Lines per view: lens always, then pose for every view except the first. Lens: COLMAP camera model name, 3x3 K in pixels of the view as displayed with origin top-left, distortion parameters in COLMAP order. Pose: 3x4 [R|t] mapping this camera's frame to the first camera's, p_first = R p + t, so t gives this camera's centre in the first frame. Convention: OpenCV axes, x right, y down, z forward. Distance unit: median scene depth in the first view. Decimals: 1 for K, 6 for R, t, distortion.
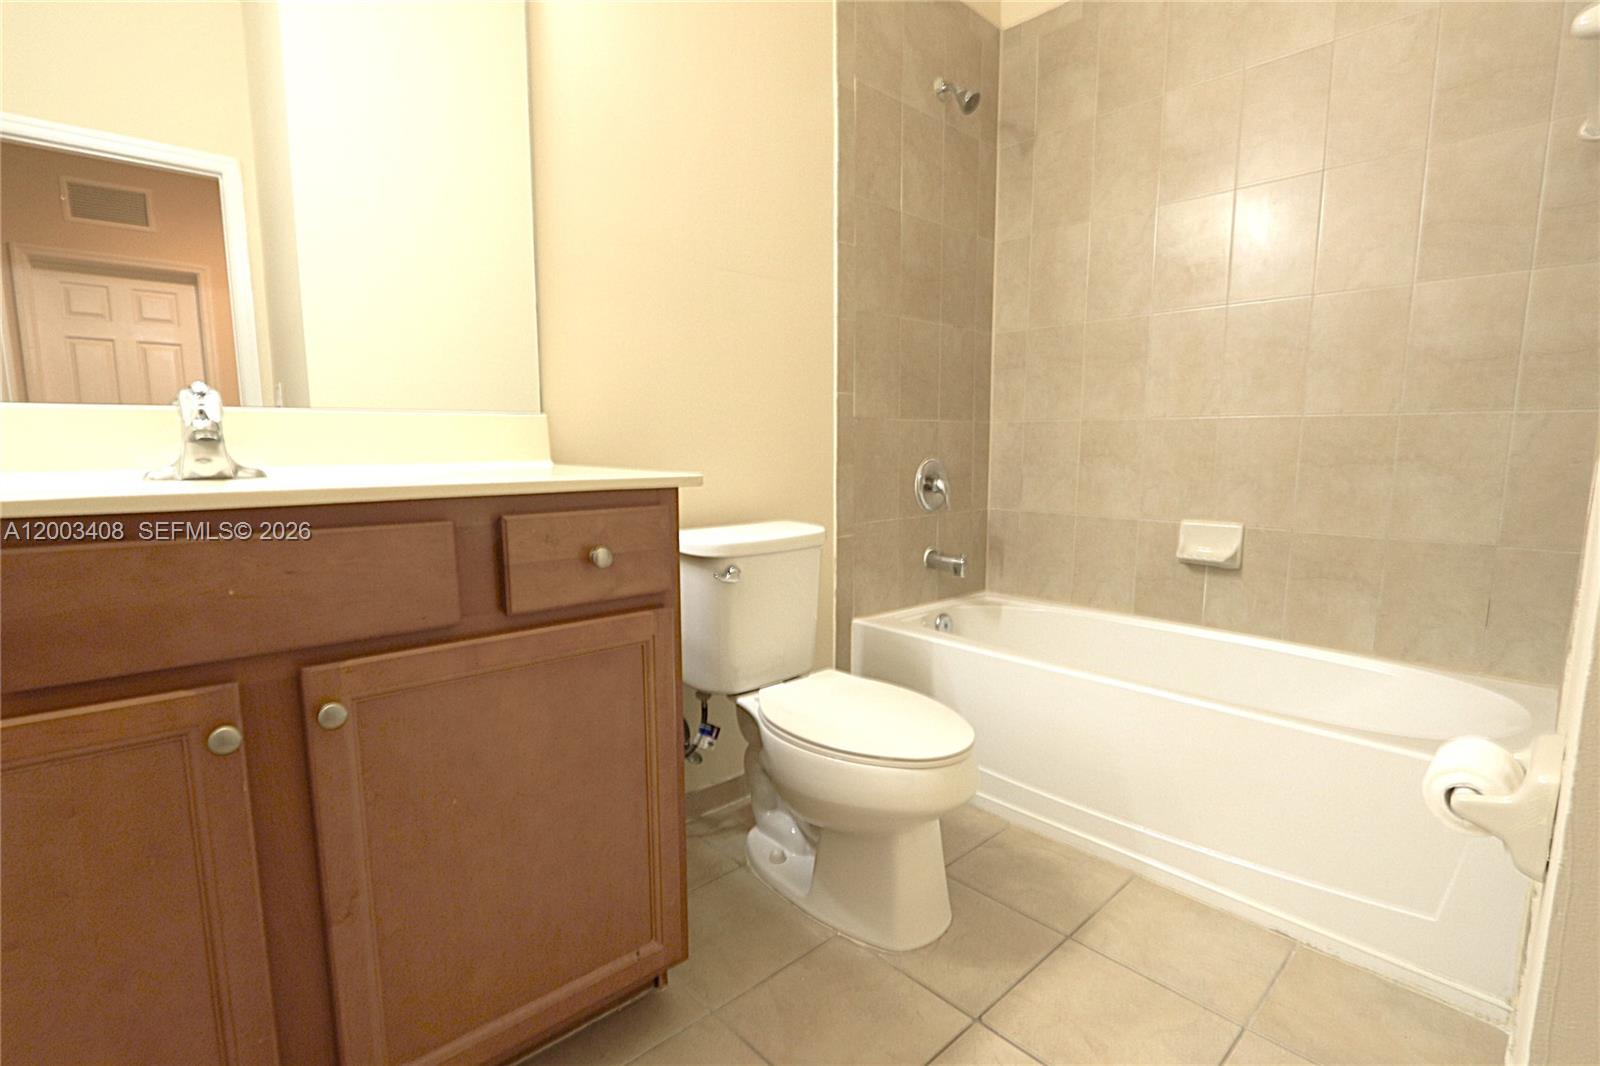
lens RADIAL K [[737.7, 0, 790.0], [0, 737.7, 543.6], [0, 0, 1]] dist [-0.021604, 0.001865]
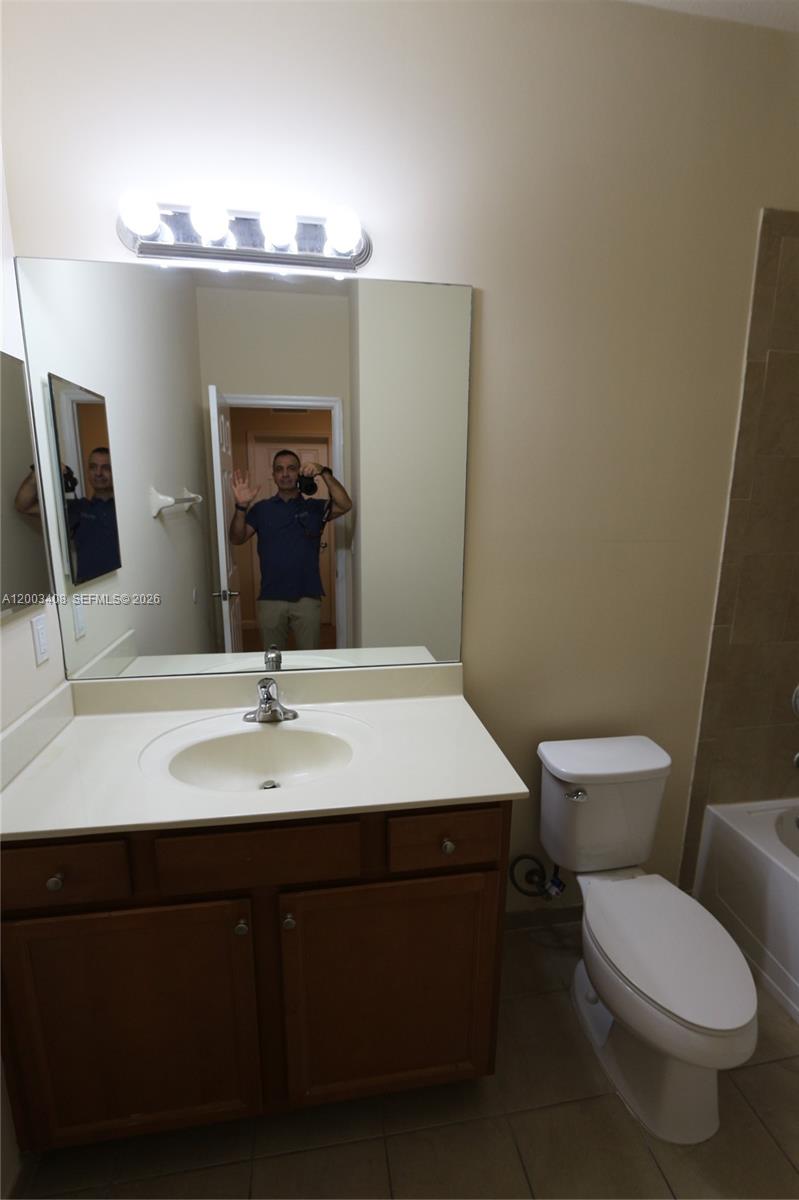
lens RADIAL K [[551.7, 0, 406.7], [0, 551.7, 606.4], [0, 0, 1]] dist [-0.016293, 0.001468]
pose [[0.845181, 0.123539, -0.520007, 0.122996], [-0.081645, 0.991344, 0.102816, -0.347388], [0.528208, -0.044443, 0.847951, -0.001826]]
